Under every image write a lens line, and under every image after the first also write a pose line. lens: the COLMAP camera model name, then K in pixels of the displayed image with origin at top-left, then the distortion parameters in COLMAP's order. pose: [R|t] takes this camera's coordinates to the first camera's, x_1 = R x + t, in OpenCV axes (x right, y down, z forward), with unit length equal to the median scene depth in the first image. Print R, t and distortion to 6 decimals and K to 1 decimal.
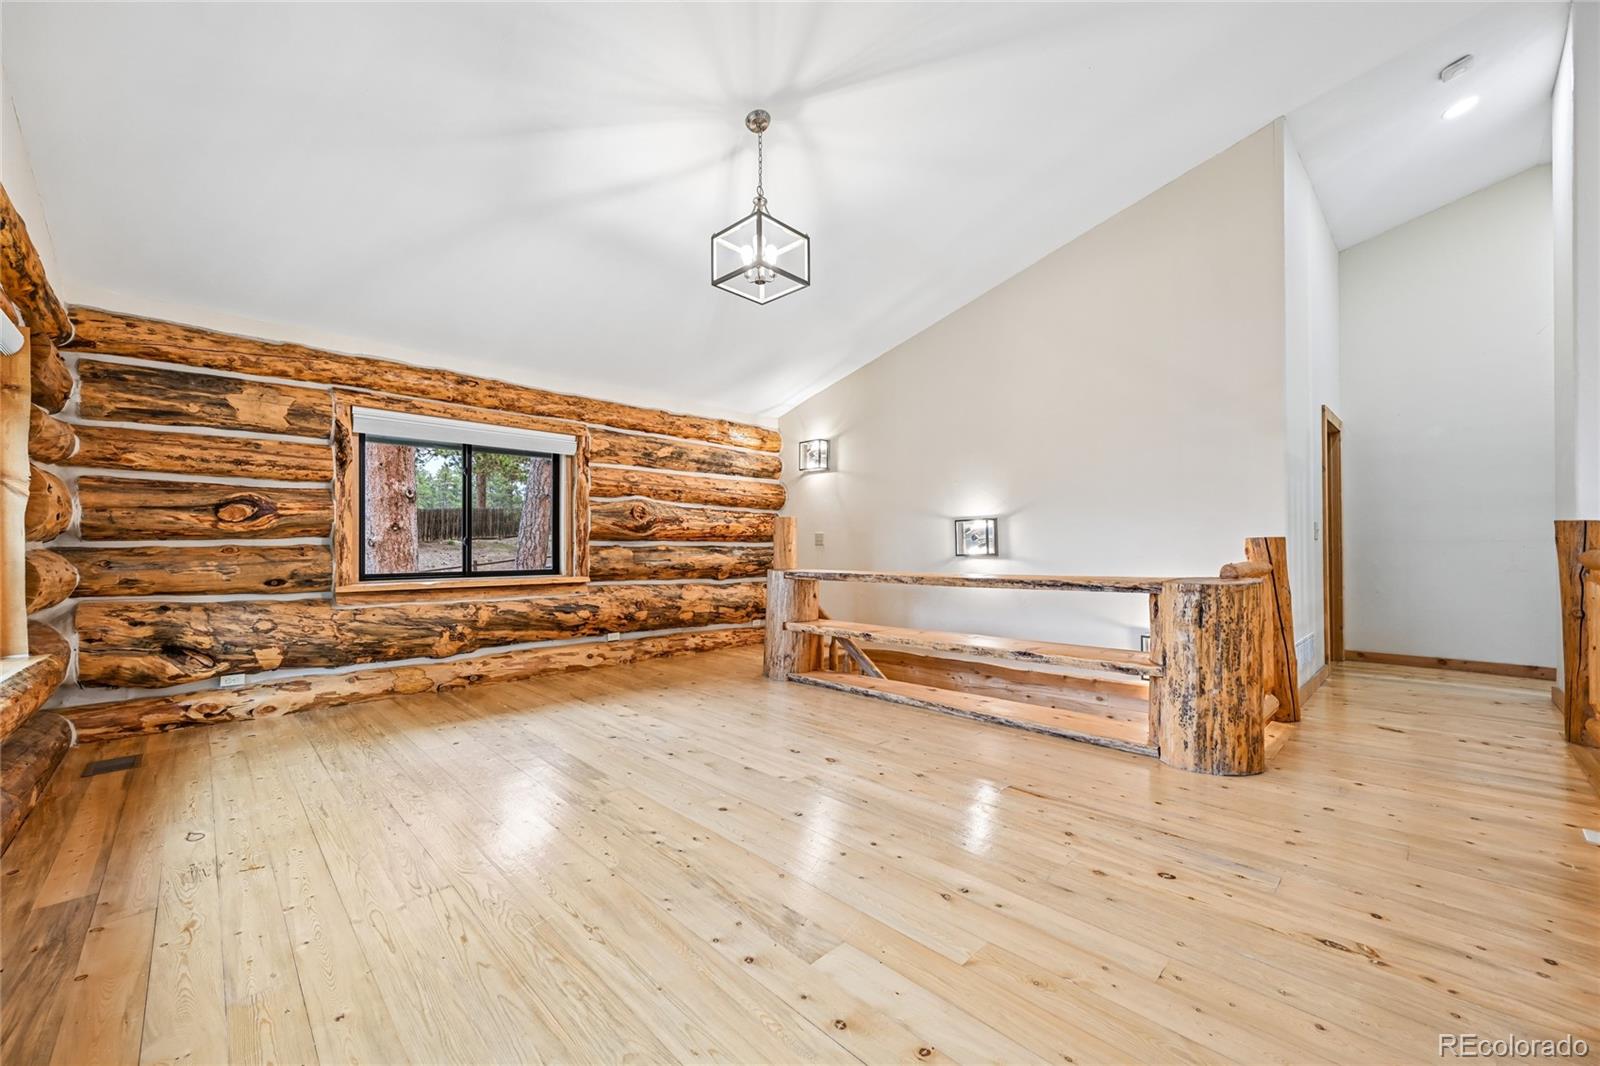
lens RADIAL K [[623.9, 0, 803.5], [0, 623.9, 539.8], [0, 0, 1]] dist [-0.001881, 0.000626]
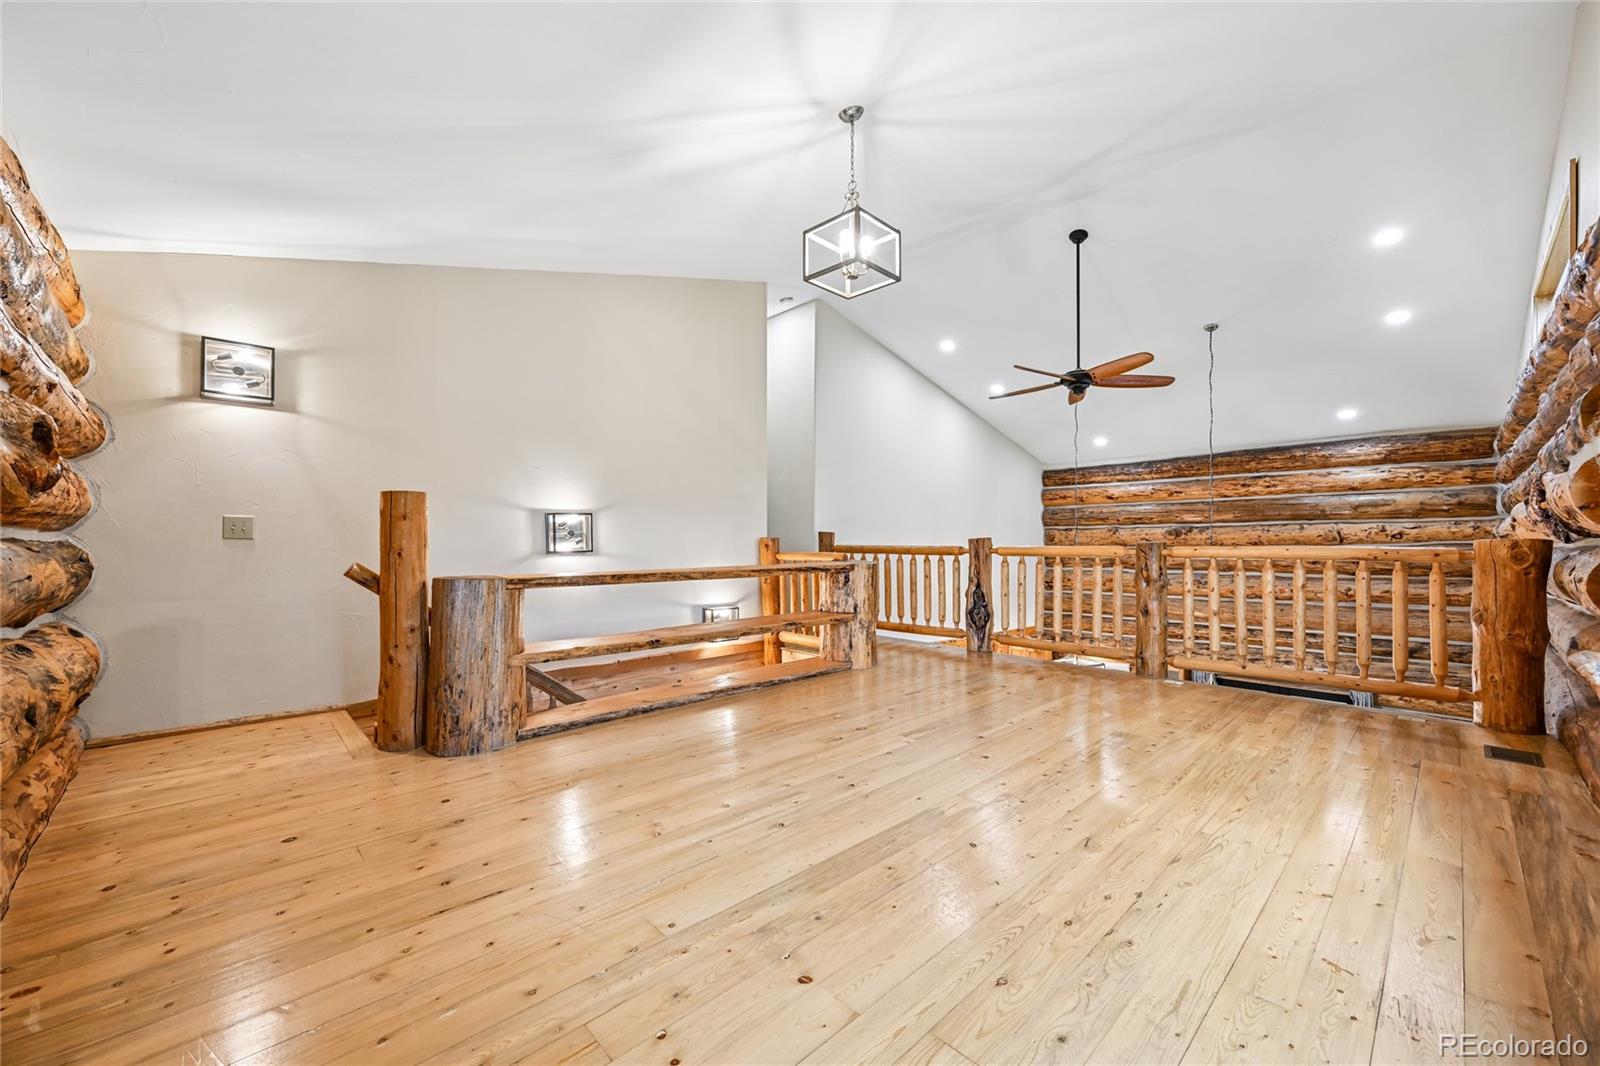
lens RADIAL K [[623.9, 0, 803.5], [0, 623.9, 539.8], [0, 0, 1]] dist [-0.001881, 0.000626]
pose [[0.012647, 0.008565, 0.999883, -0.688895], [-0.011581, 0.999898, -0.008418, 0.011627], [-0.999853, -0.011473, 0.012745, 0.685094]]
